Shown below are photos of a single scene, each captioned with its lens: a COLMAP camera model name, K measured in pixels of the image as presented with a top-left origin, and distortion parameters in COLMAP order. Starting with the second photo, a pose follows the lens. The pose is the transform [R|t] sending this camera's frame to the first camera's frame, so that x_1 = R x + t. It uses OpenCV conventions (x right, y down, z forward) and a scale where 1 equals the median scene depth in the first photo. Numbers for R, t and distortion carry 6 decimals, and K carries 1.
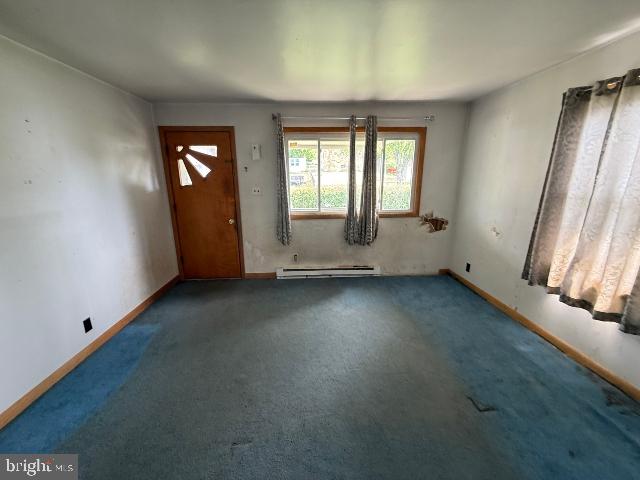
lens RADIAL K [[261.0, 0, 320.0], [0, 261.0, 240.0], [0, 0, 1]] dist [0.000194, 0.000038]
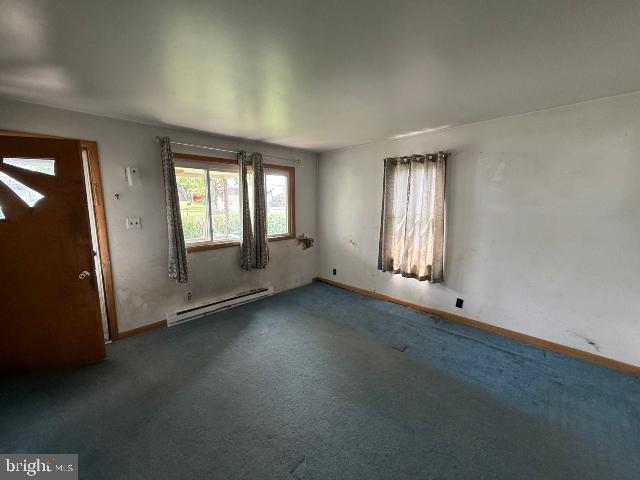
lens RADIAL K [[261.0, 0, 320.0], [0, 261.0, 240.0], [0, 0, 1]] dist [0.000194, 0.000038]
pose [[0.732551, -0.089863, 0.674755, -0.379901], [0.160322, 0.986140, -0.042721, -0.011494], [-0.661563, 0.139473, 0.736805, 0.036542]]
